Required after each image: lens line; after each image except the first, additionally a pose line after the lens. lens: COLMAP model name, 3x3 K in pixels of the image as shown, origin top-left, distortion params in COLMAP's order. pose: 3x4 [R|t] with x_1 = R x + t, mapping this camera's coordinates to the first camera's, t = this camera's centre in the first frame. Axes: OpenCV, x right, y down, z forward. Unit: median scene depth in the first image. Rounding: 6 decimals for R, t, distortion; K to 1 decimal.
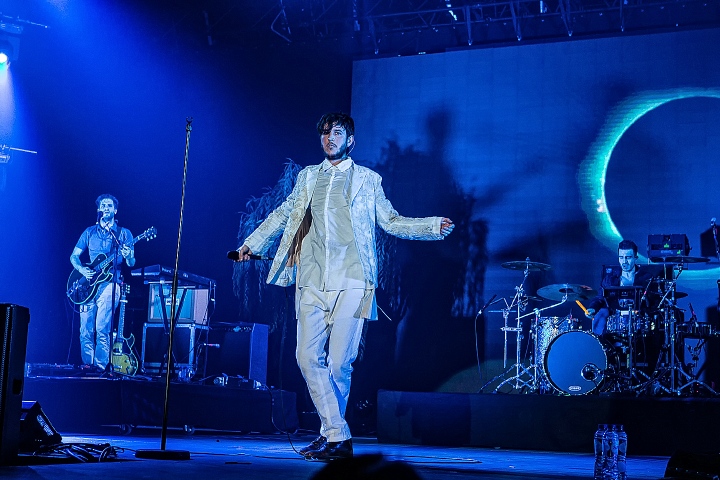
lens RADIAL K [[1136.5, 0, 366.0], [0, 1136.5, 234.1], [0, 0, 1]] dist [-0.019016, 0.000000]
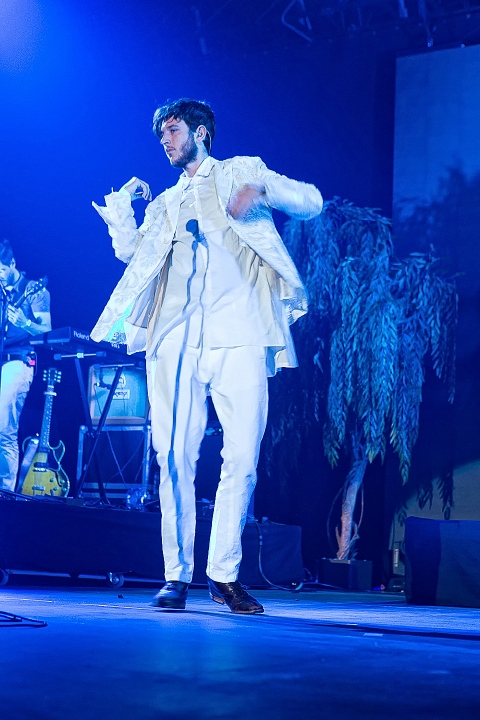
lens RADIAL K [[1355.9, 0, 250.4], [0, 1355.9, 335.8], [0, 0, 1]] dist [-0.030823, 0.000000]
pose [[0.986389, -0.019167, -0.163308, 0.035973], [0.016625, 0.999719, -0.016913, 0.034737], [0.163586, 0.013968, 0.986430, 0.181339]]
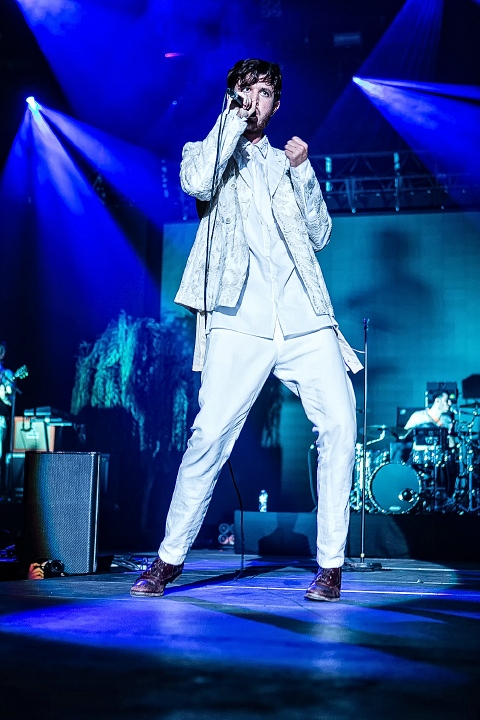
lens RADIAL K [[1085.7, 0, 229.6], [0, 1085.7, 350.3], [0, 0, 1]] dist [-0.008853, 0.000000]
pose [[0.986813, 0.015572, 0.161111, -0.134479], [-0.014442, 0.999862, -0.008186, -0.018447], [-0.161216, 0.005751, 0.986902, -0.108653]]
